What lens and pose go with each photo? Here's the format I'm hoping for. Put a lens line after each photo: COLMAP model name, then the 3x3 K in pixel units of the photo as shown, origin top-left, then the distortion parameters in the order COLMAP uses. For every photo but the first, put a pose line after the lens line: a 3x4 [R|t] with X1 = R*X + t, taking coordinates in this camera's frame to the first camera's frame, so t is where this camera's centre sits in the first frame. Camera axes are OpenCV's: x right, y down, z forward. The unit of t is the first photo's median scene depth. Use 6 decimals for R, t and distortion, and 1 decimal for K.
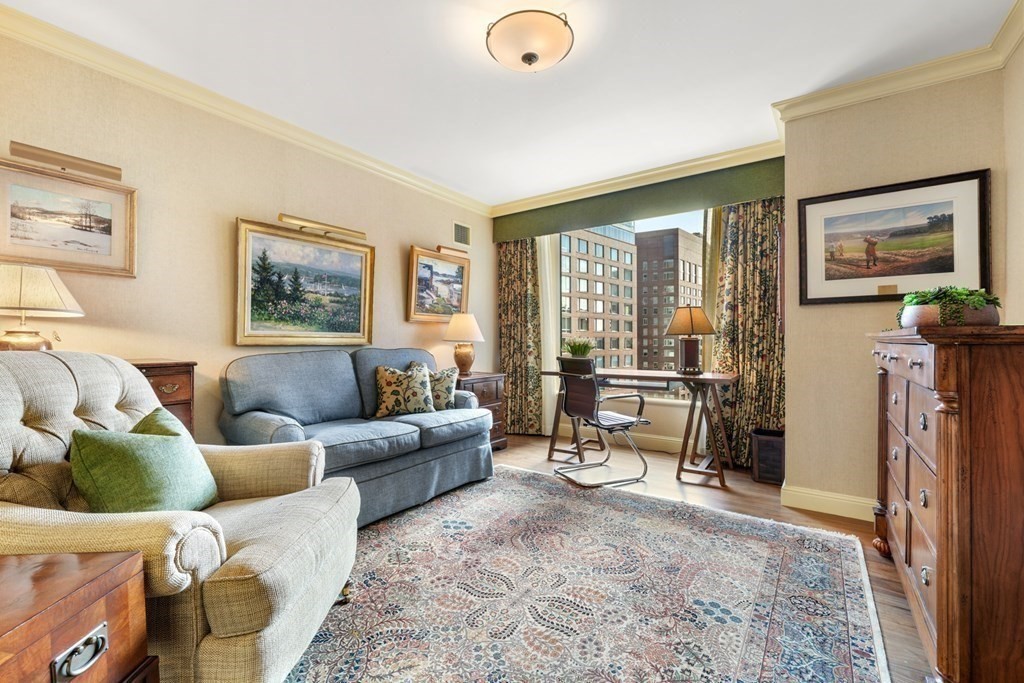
lens RADIAL K [[432.8, 0, 512.2], [0, 432.8, 331.4], [0, 0, 1]] dist [-0.002469, 0.000626]
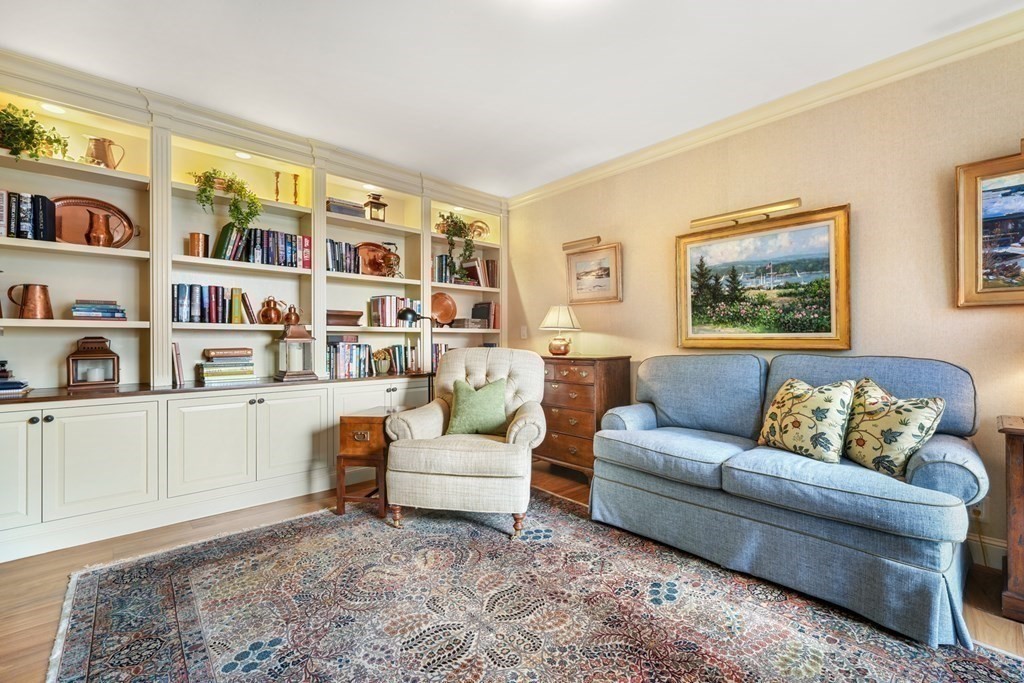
lens RADIAL K [[432.8, 0, 513.6], [0, 432.8, 339.2], [0, 0, 1]] dist [-0.002469, 0.000626]
pose [[-0.212393, -0.008318, -0.977149, 0.456832], [0.020909, 0.999696, -0.013055, 0.012812], [0.976961, -0.023204, -0.212154, 0.641647]]
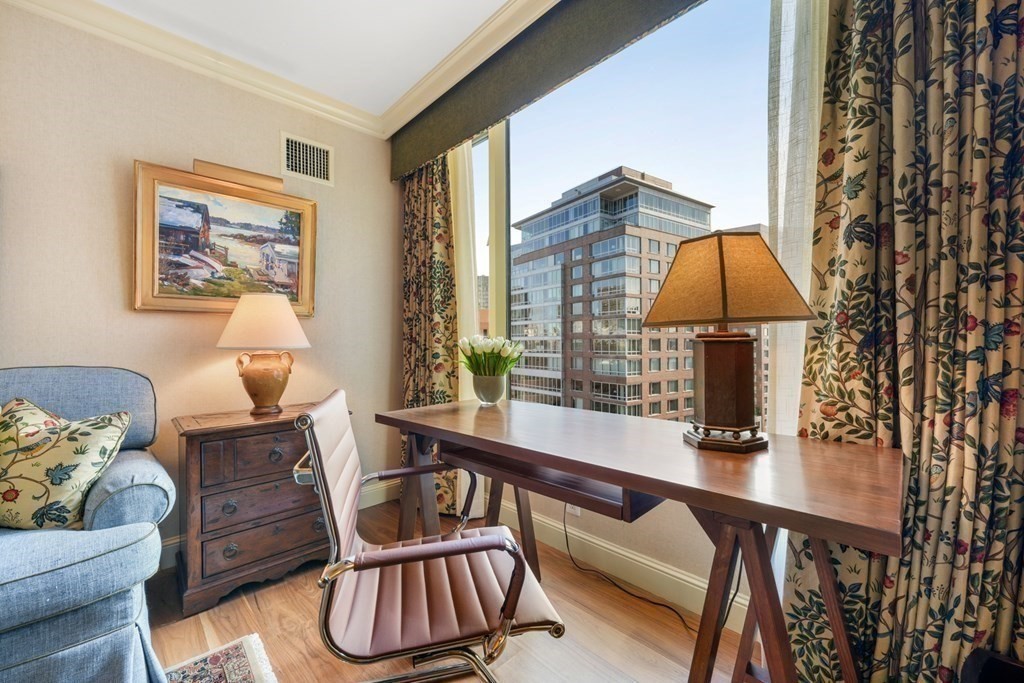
lens RADIAL K [[403.2, 0, 513.1], [0, 403.2, 340.0], [0, 0, 1]] dist [-0.004358, 0.000028]
pose [[0.982527, -0.012688, -0.185686, 0.321401], [0.015223, 0.999809, 0.012233, 0.013988], [0.185496, -0.014845, 0.982533, 0.694336]]
